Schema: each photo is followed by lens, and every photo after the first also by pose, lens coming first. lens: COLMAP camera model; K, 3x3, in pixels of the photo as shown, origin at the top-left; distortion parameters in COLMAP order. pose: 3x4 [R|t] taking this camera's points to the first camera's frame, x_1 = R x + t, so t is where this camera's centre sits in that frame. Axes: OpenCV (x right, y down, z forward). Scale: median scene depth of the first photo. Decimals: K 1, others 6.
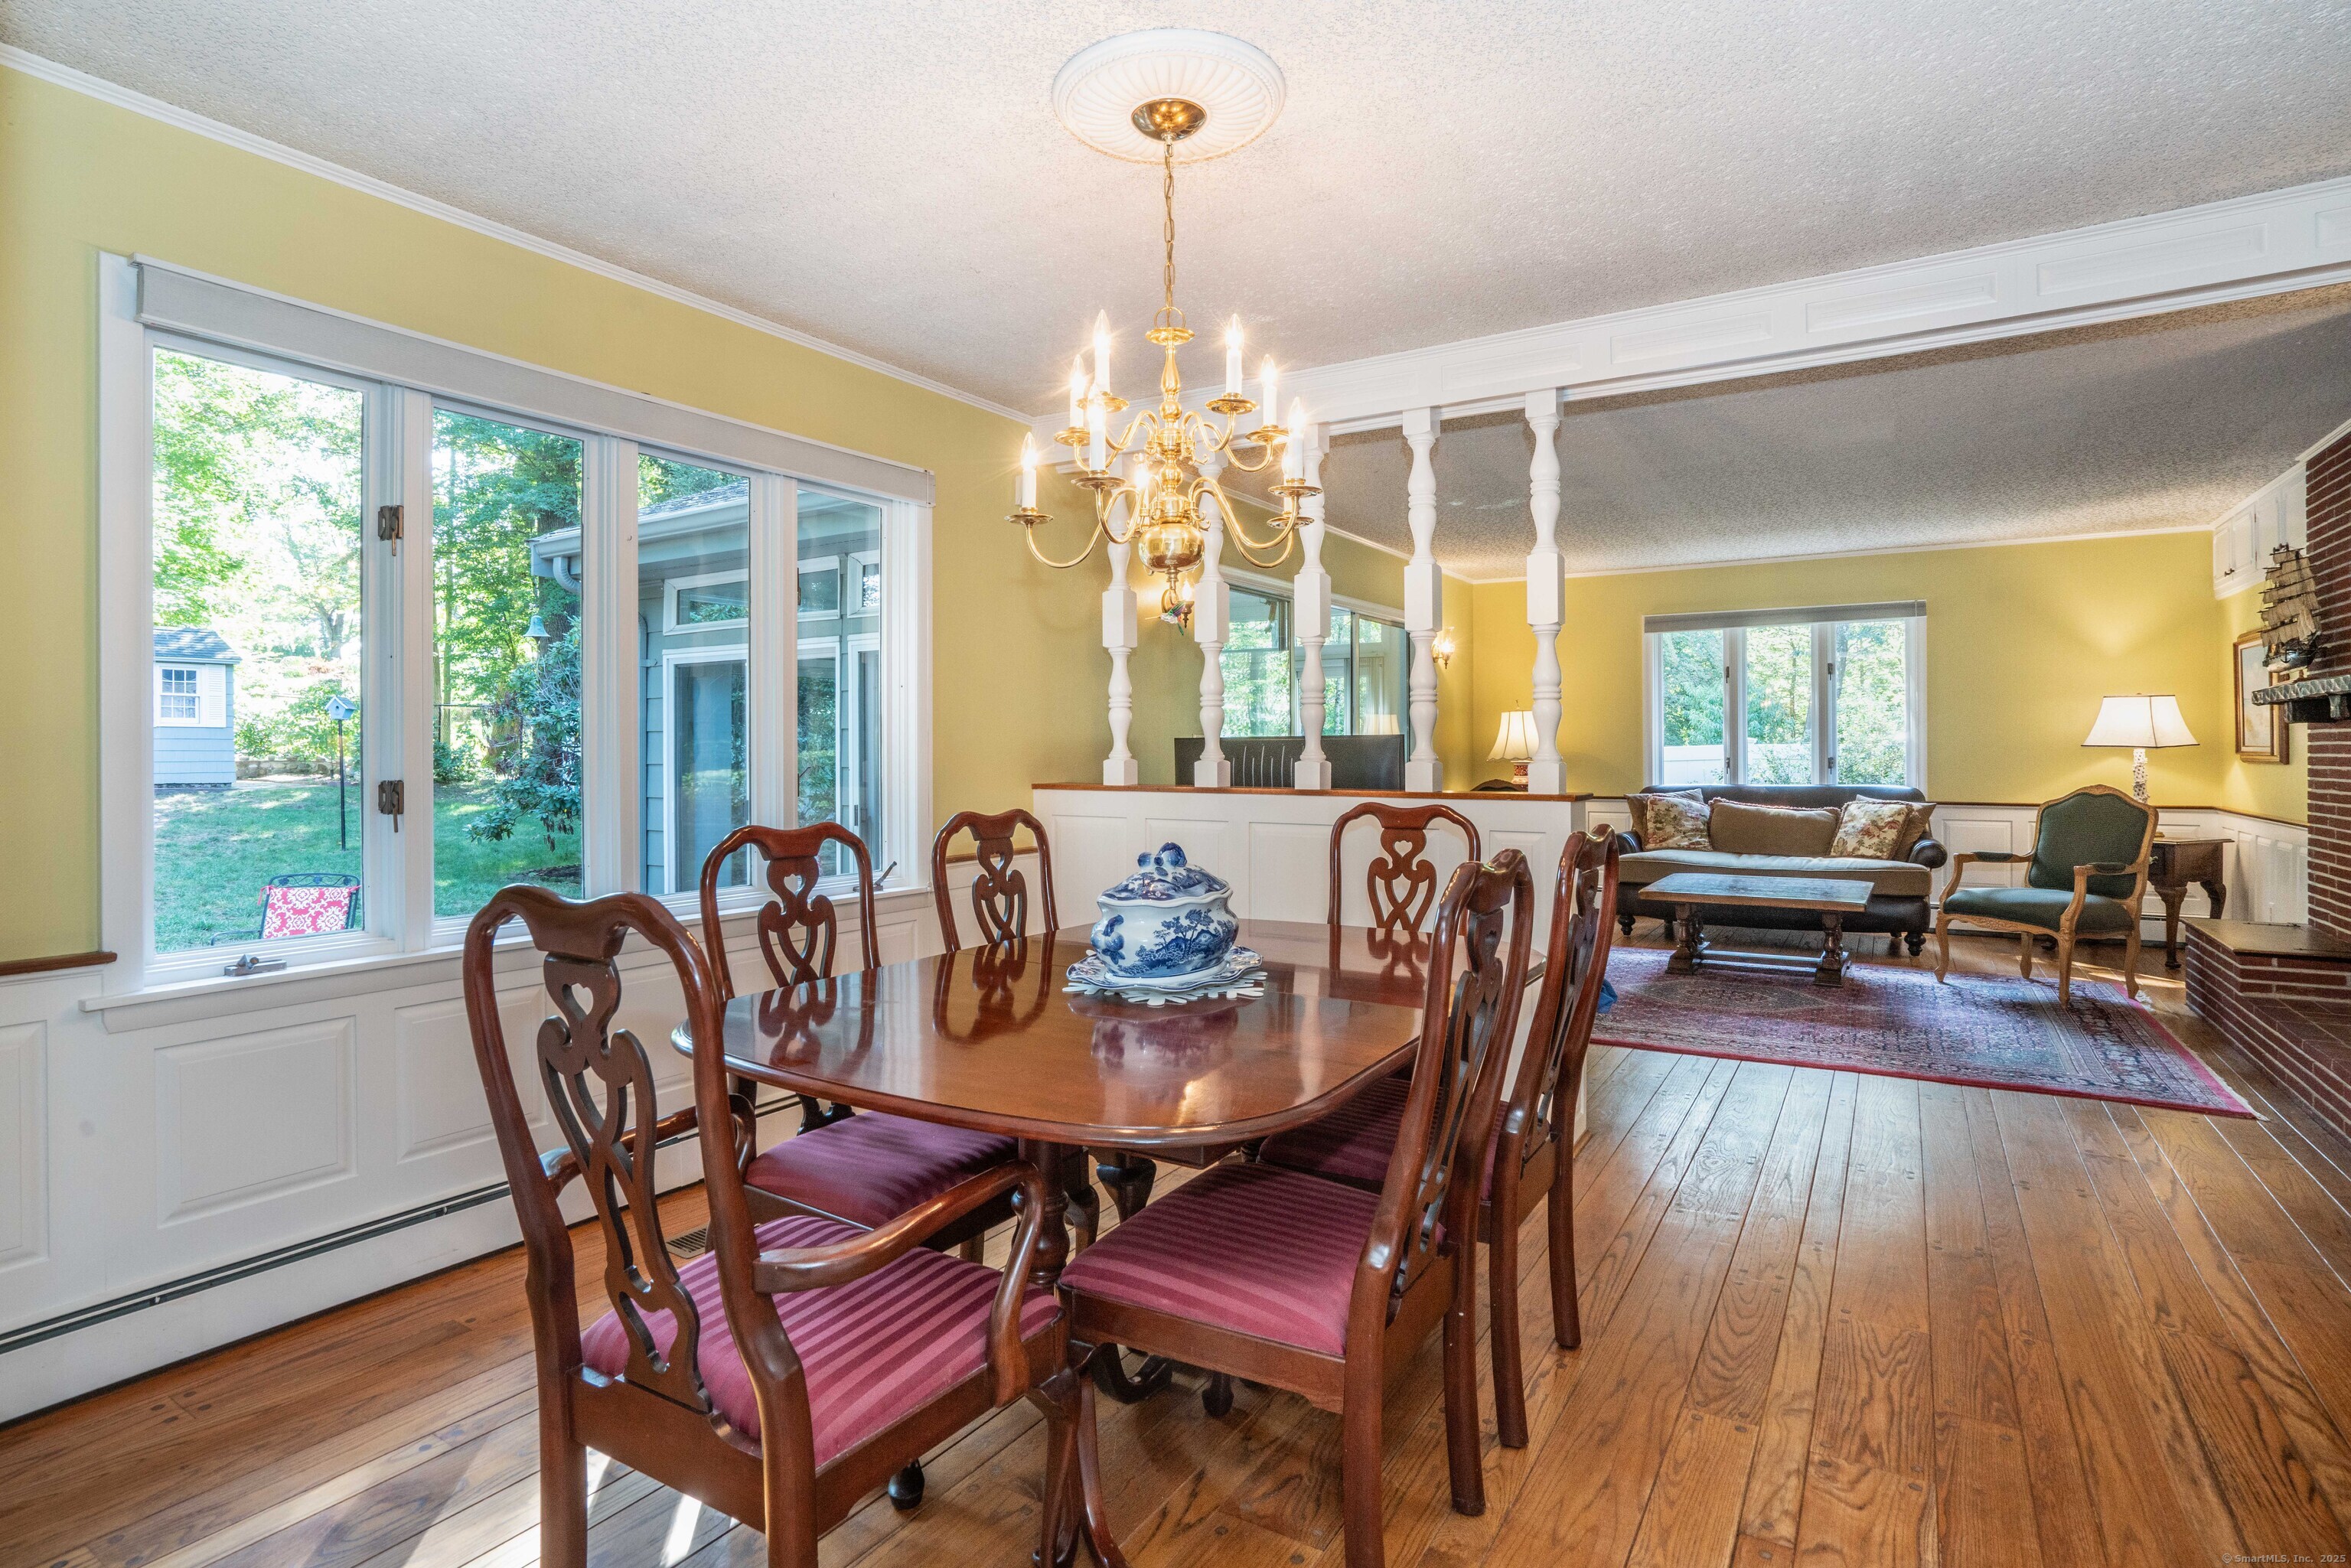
lens RADIAL K [[1120.8, 0, 1183.0], [0, 1120.8, 758.9], [0, 0, 1]] dist [-0.019193, -0.000022]
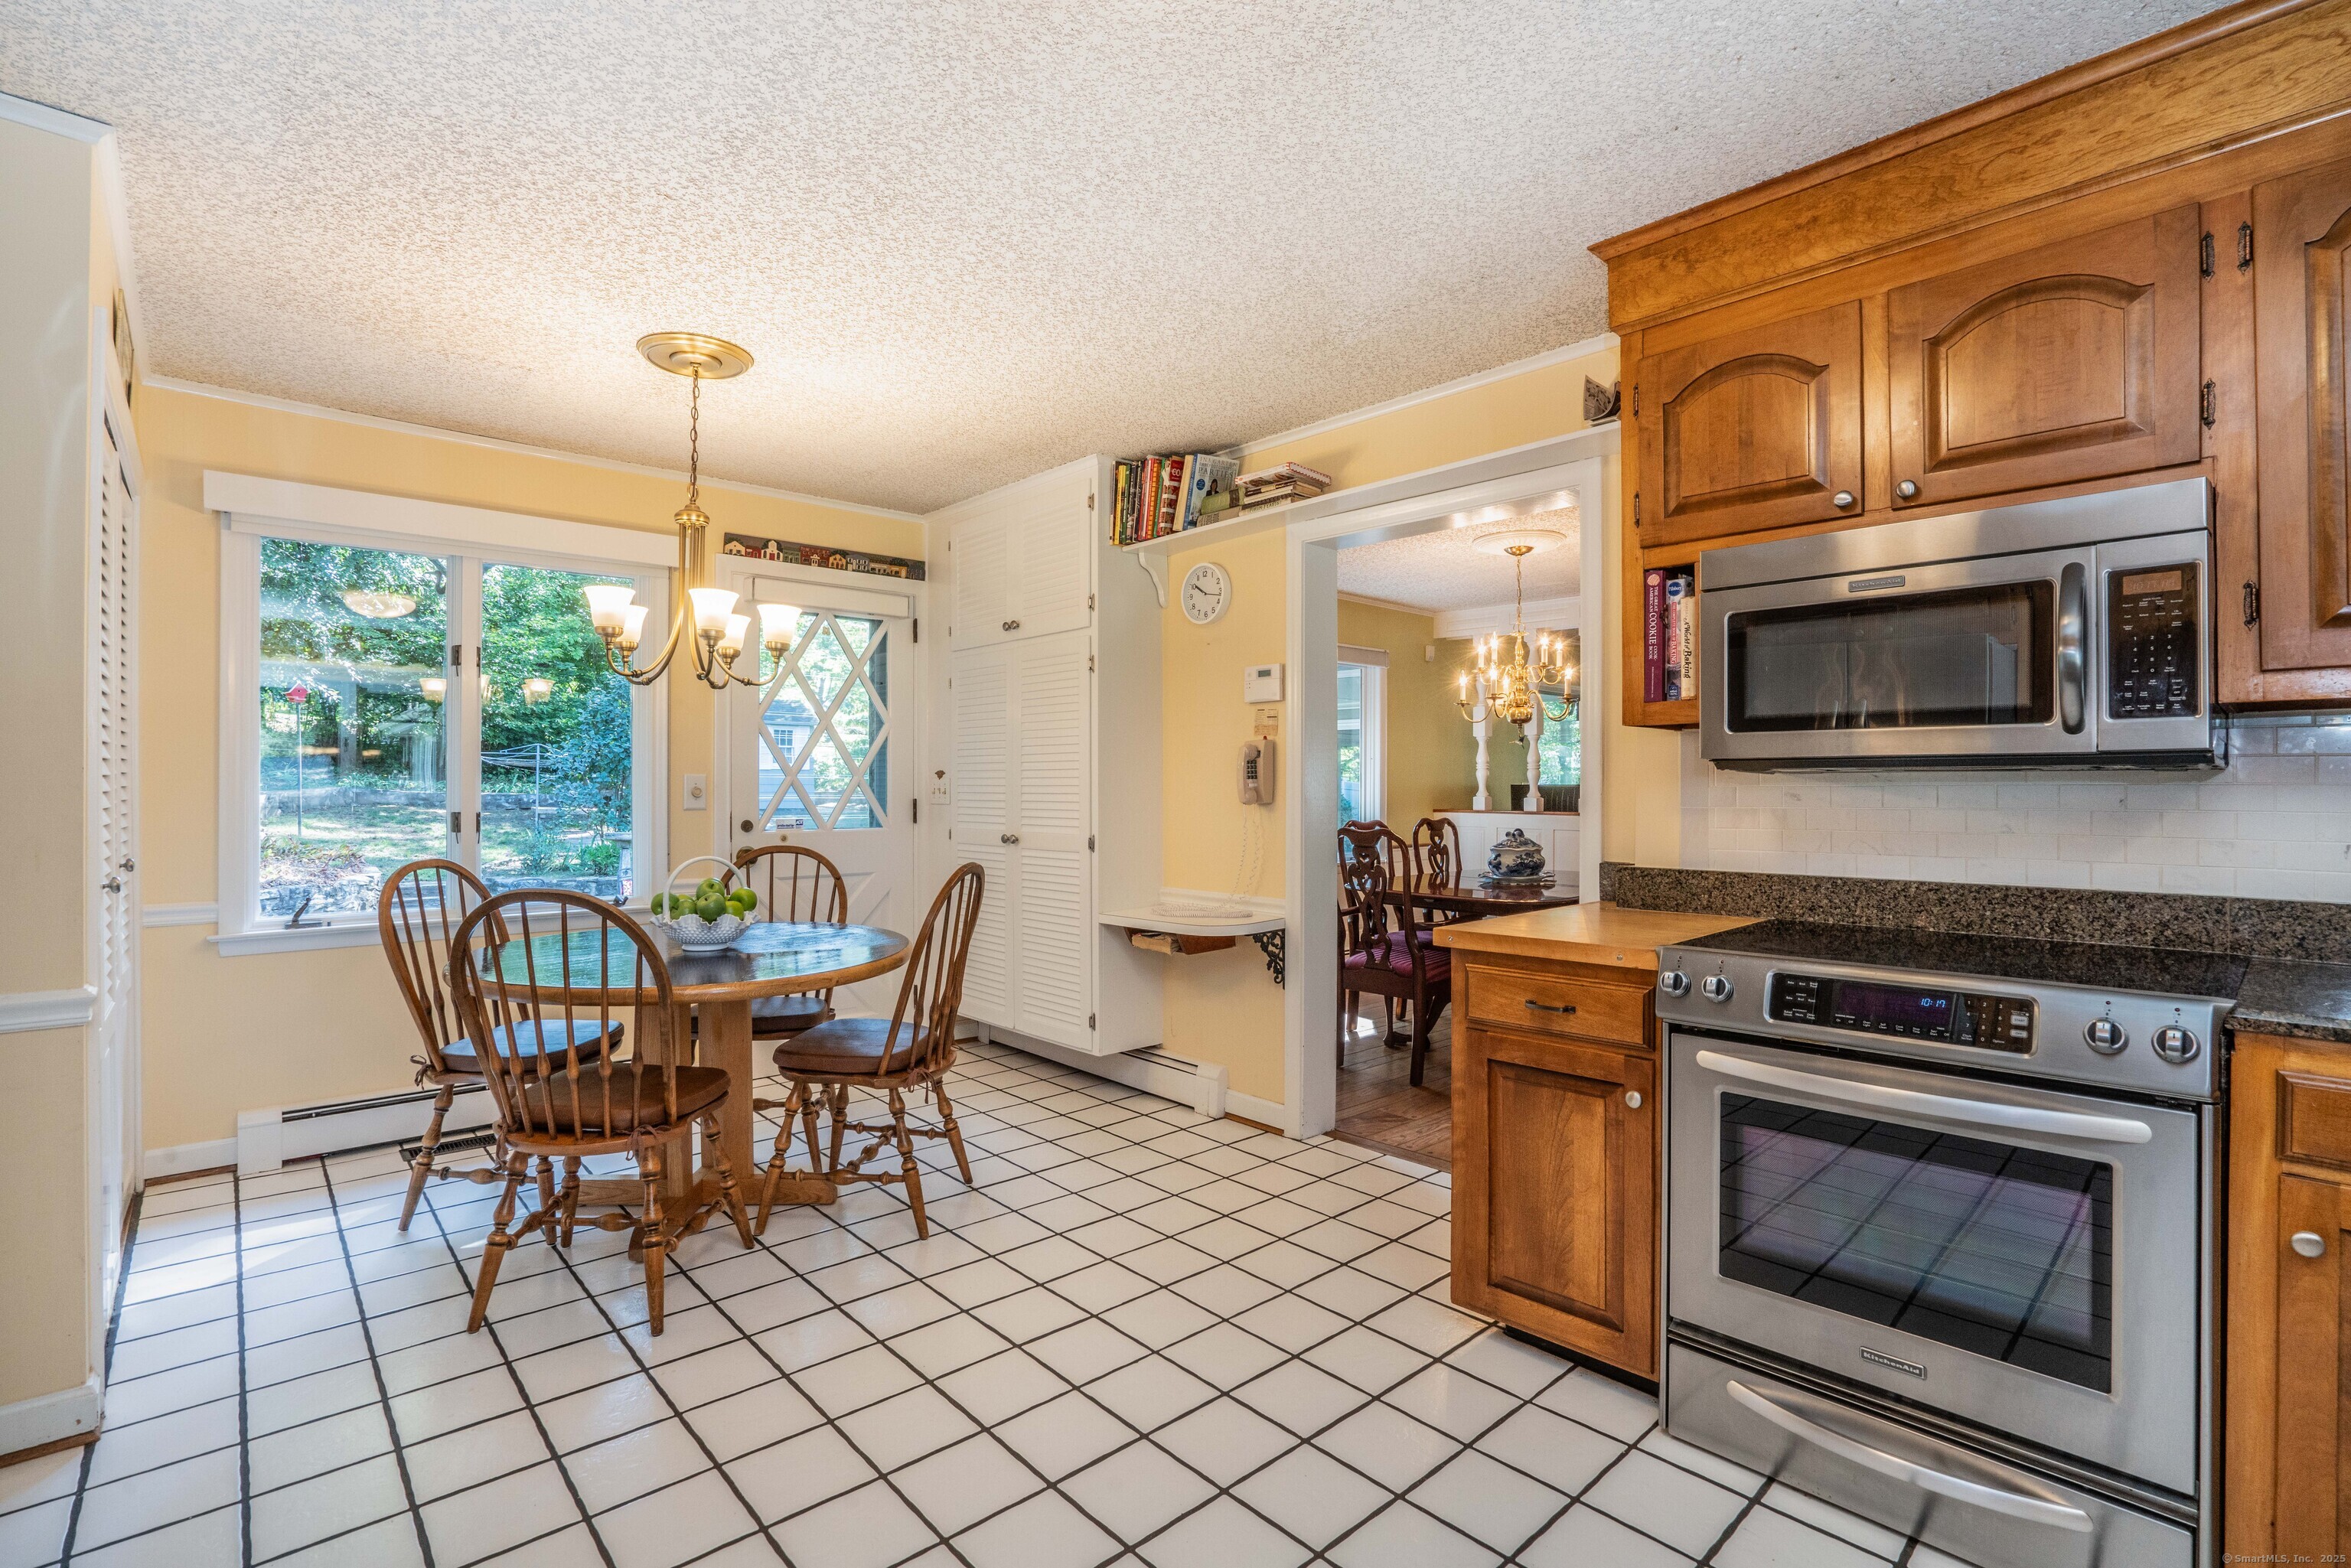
lens RADIAL K [[1086.0, 0, 1178.8], [0, 1086.0, 789.1], [0, 0, 1]] dist [-0.001918, 0.000192]
pose [[0.959858, 0.009425, -0.280328, -0.032309], [-0.010006, 0.999950, -0.000642, -0.004844], [0.280308, 0.003422, 0.959904, -0.873363]]
